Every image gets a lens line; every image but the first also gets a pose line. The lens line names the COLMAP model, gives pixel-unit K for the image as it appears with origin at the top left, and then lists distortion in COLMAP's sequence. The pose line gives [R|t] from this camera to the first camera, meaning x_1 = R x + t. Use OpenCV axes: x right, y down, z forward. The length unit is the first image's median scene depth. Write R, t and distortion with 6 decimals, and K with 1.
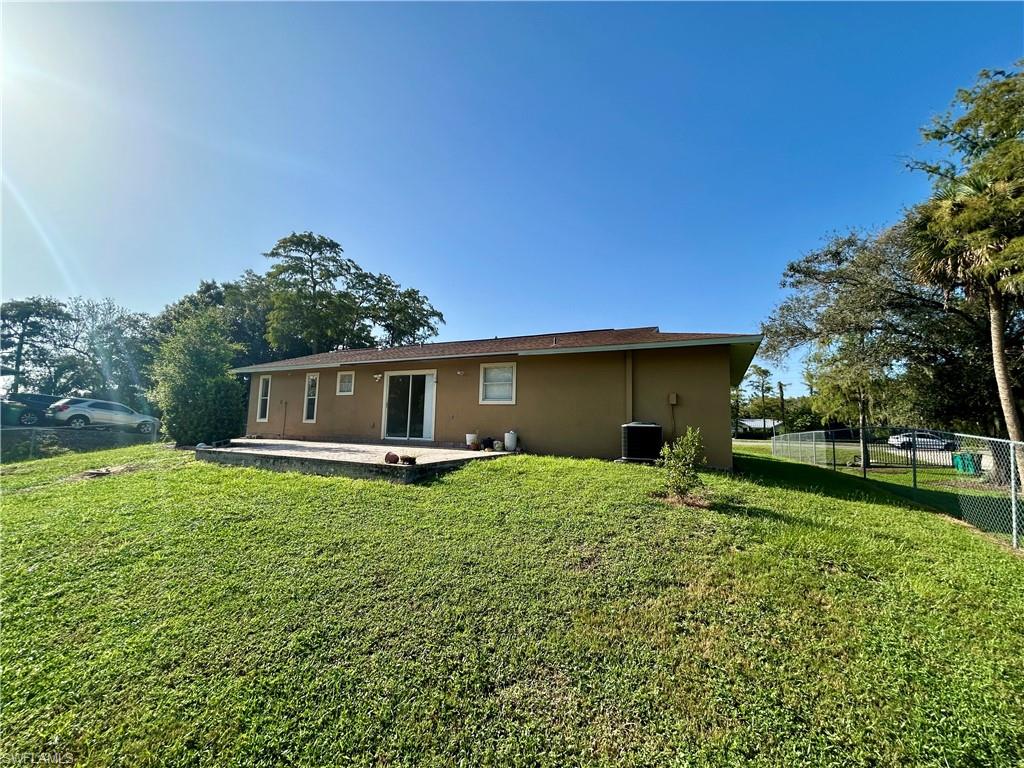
lens RADIAL K [[411.9, 0, 510.0], [0, 411.9, 384.6], [0, 0, 1]] dist [-0.003801, 0.003044]
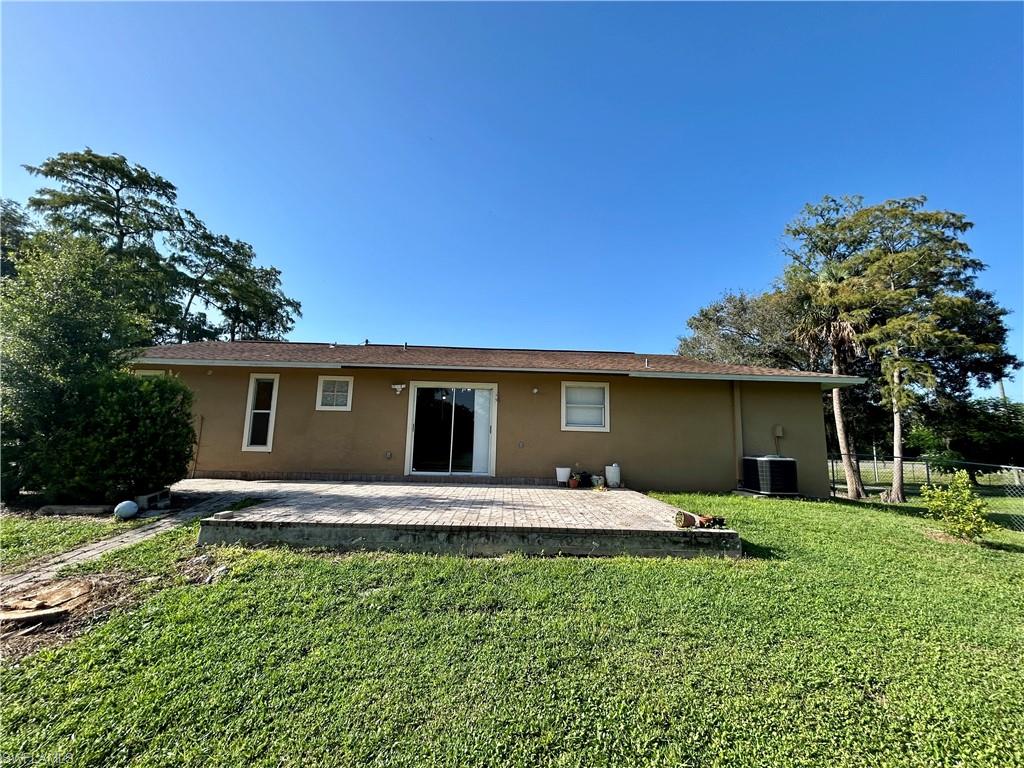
lens RADIAL K [[411.9, 0, 510.0], [0, 411.9, 384.6], [0, 0, 1]] dist [-0.003801, 0.003044]
pose [[0.890203, 0.063074, 0.451177, -0.434052], [-0.050526, 0.997929, -0.039818, -0.004612], [-0.452754, 0.012650, 0.891546, 0.246026]]
